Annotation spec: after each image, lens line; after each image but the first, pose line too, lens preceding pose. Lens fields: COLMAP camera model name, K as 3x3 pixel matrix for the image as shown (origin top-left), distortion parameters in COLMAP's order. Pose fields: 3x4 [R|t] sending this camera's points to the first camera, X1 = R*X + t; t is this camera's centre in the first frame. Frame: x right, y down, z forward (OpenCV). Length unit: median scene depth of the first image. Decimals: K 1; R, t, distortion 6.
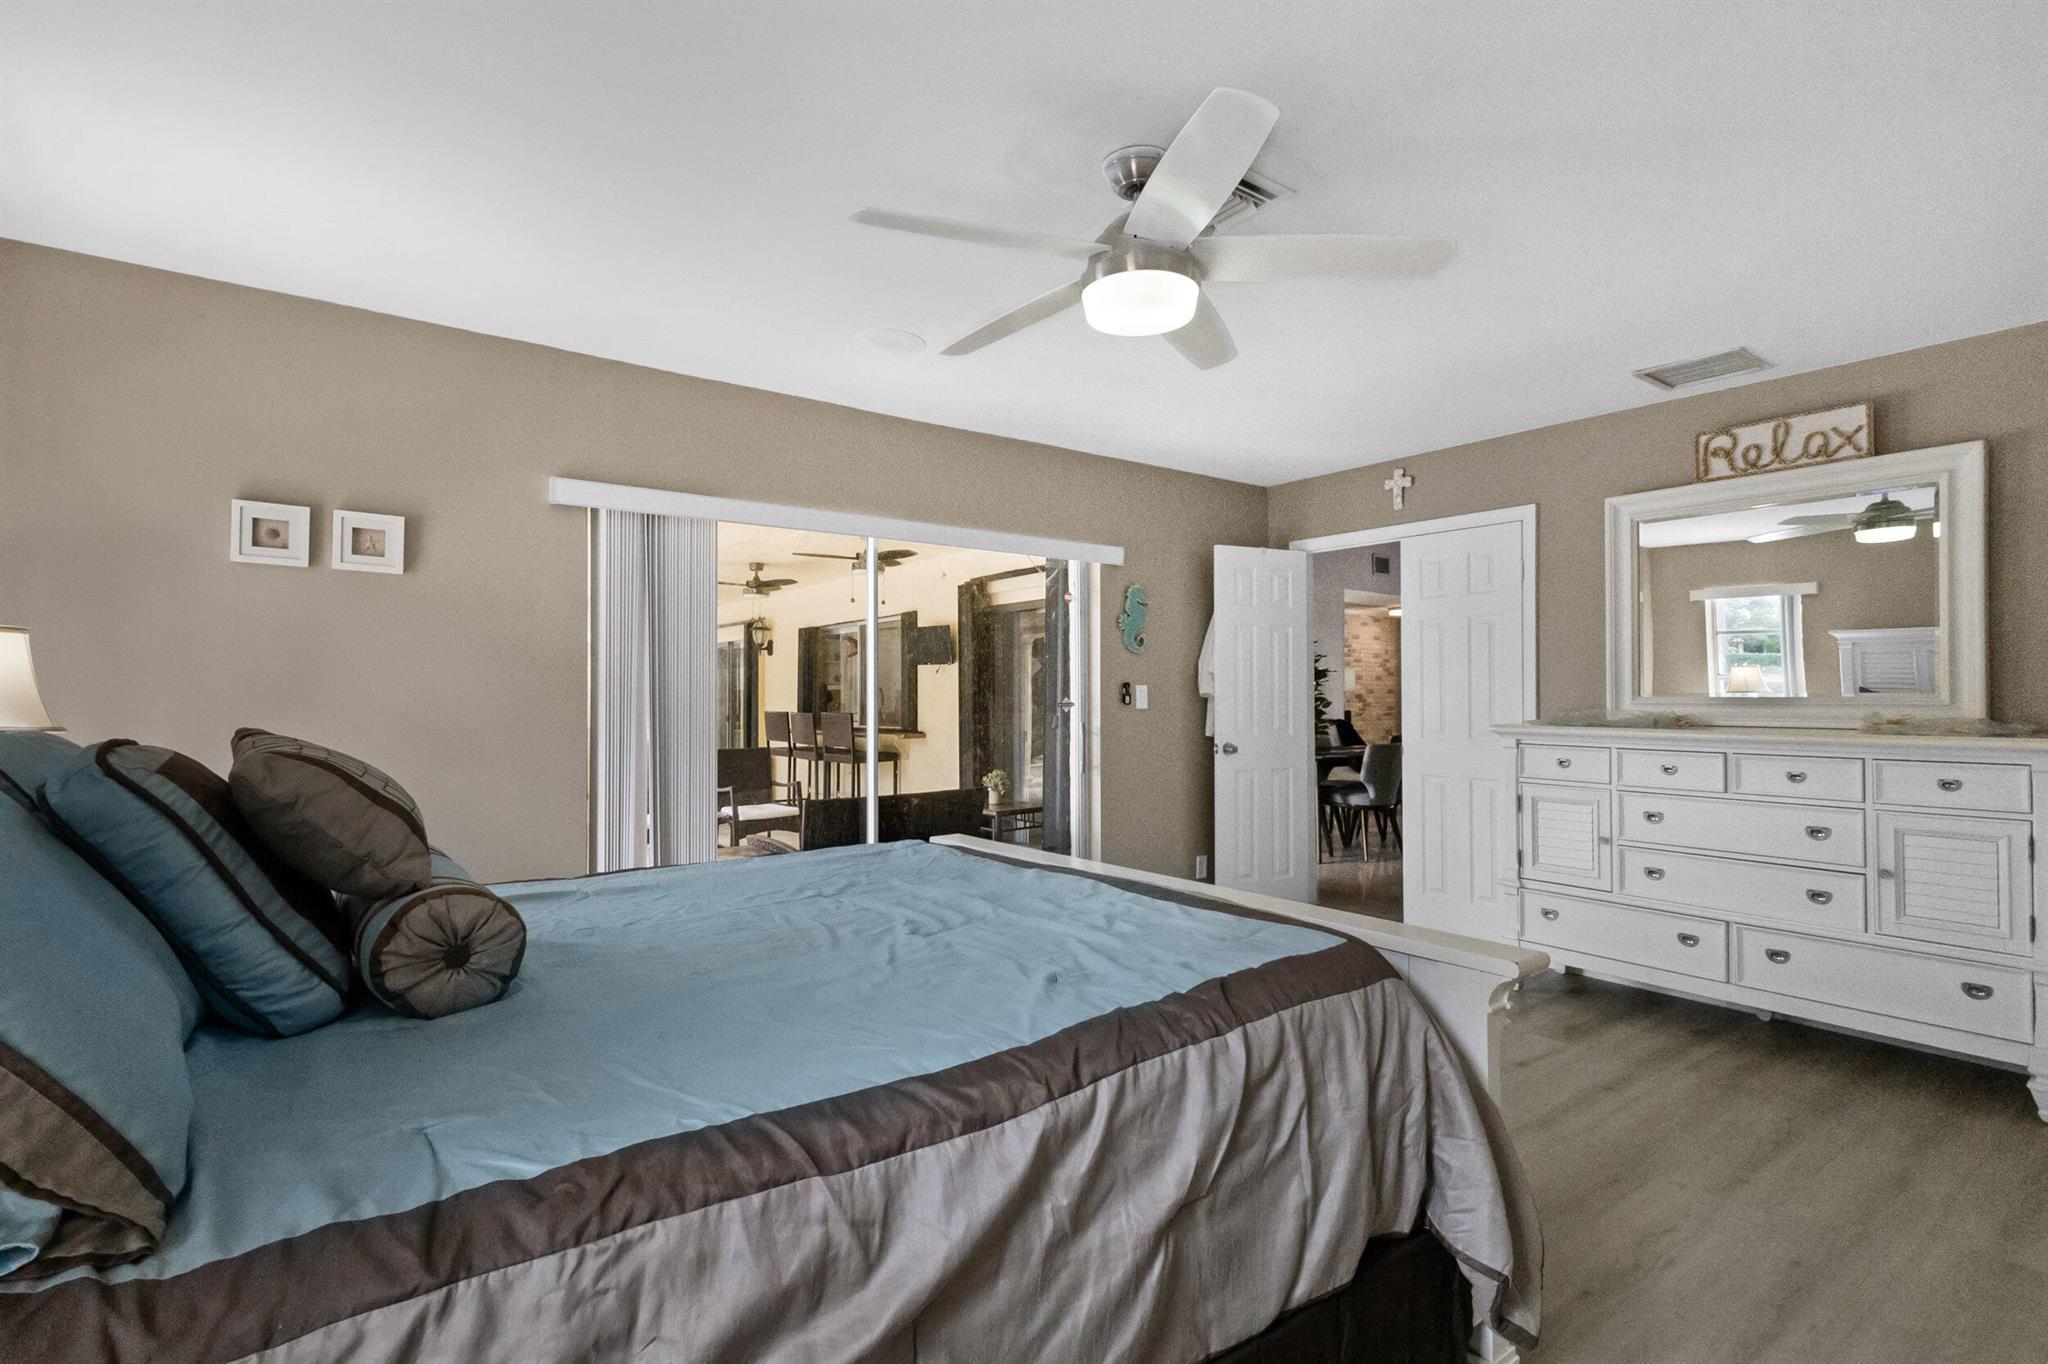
lens RADIAL K [[954.1, 0, 1019.6], [0, 954.1, 685.4], [0, 0, 1]] dist [0.003213, 0.000013]
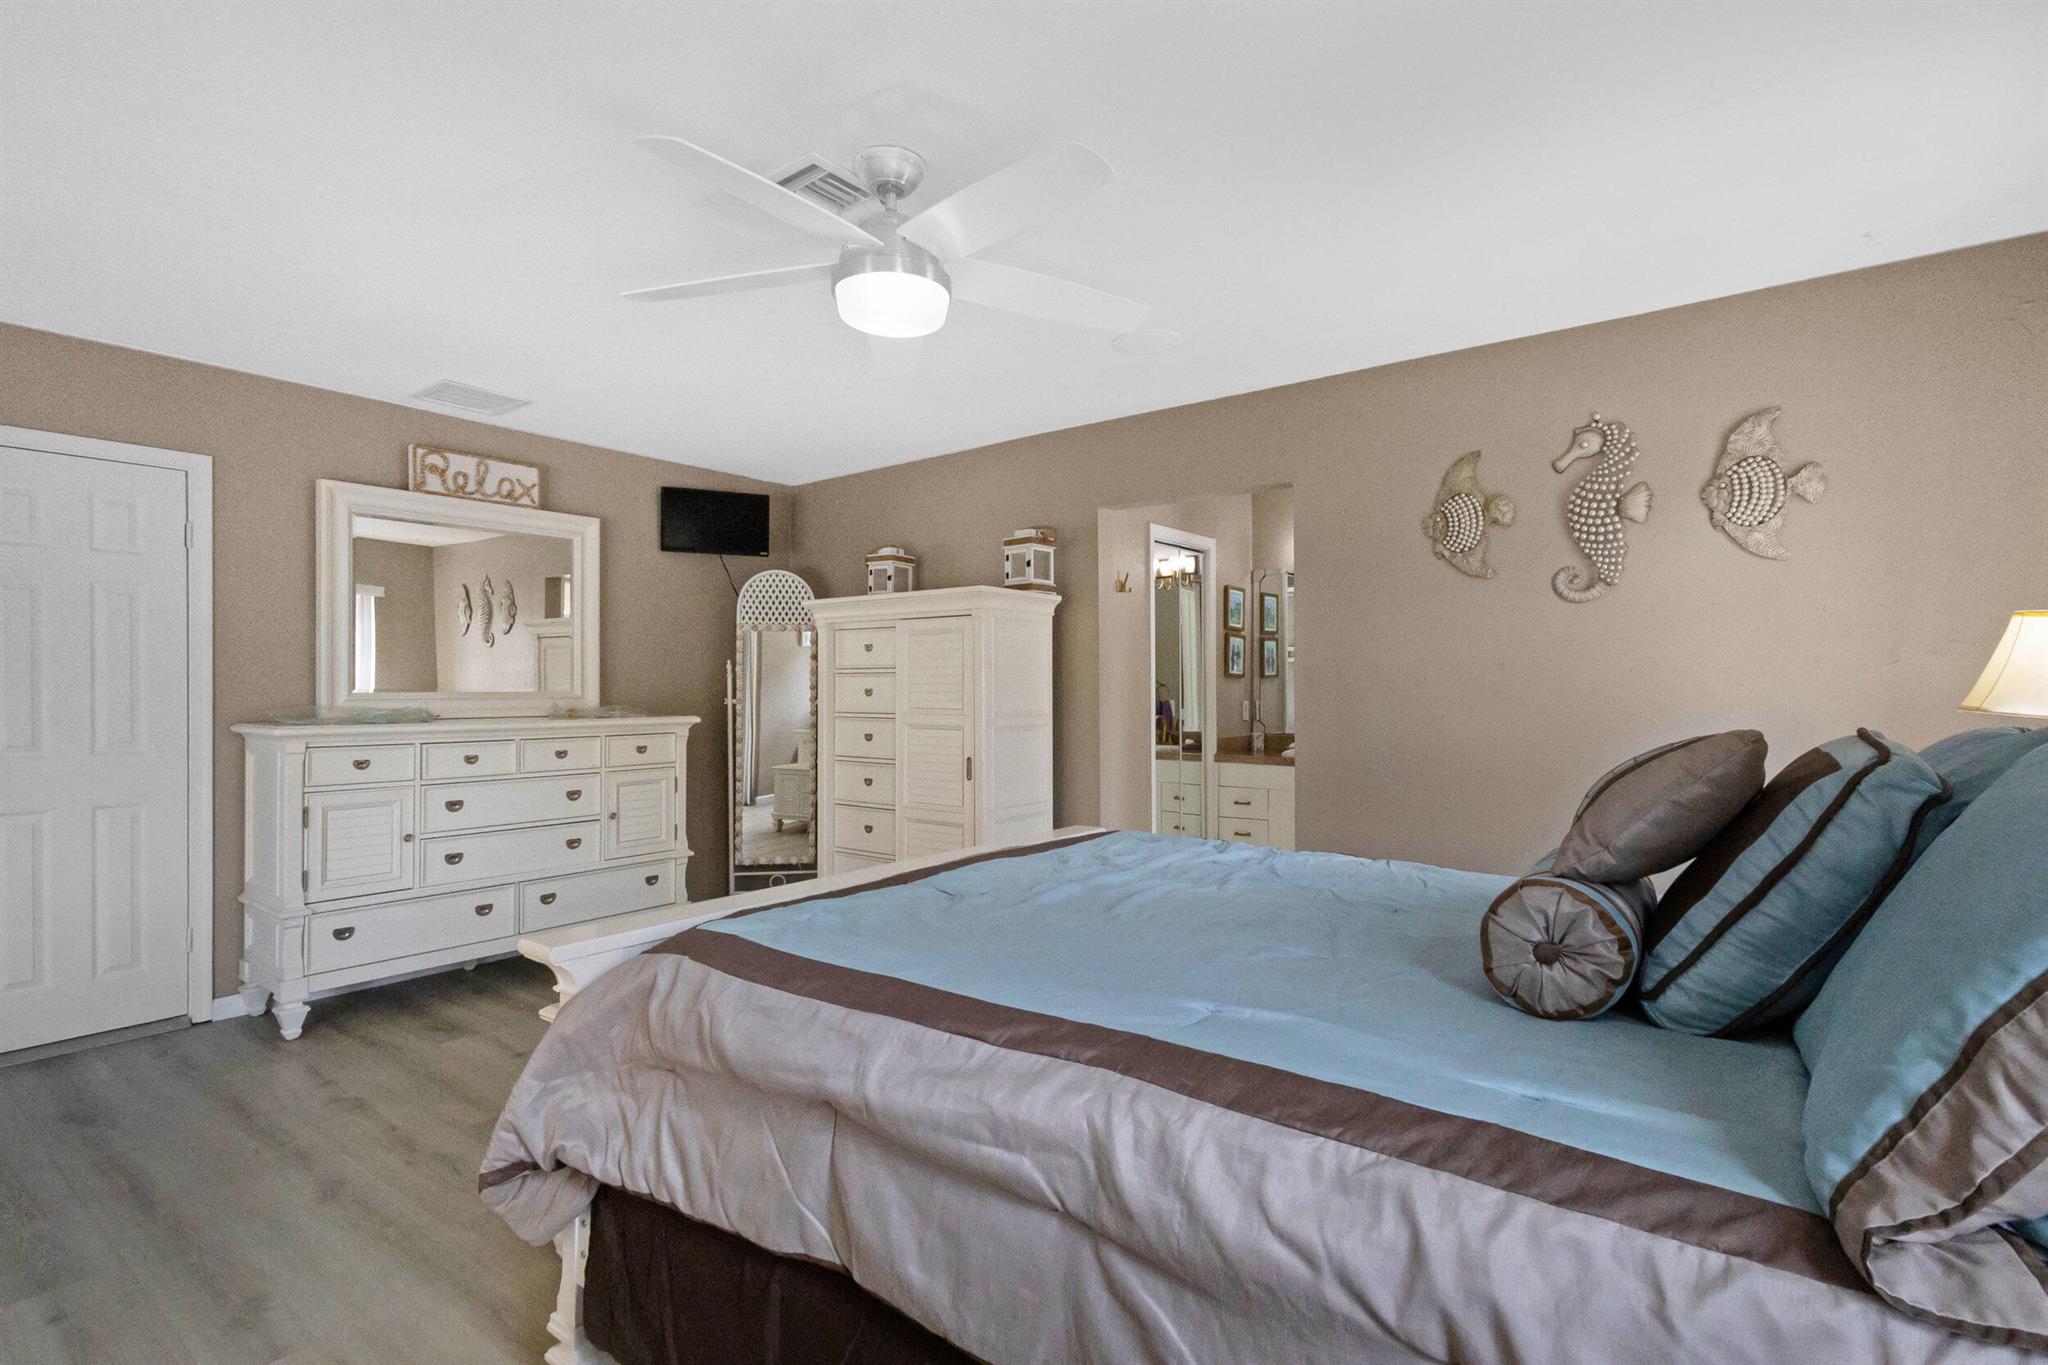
lens RADIAL K [[954.1, 0, 1019.6], [0, 954.1, 685.9], [0, 0, 1]] dist [0.003213, 0.000013]
pose [[-0.267463, 0.003194, 0.963563, -0.522497], [-0.008998, 0.999943, -0.005812, 0.005214], [-0.963526, -0.010224, -0.267419, 0.670384]]
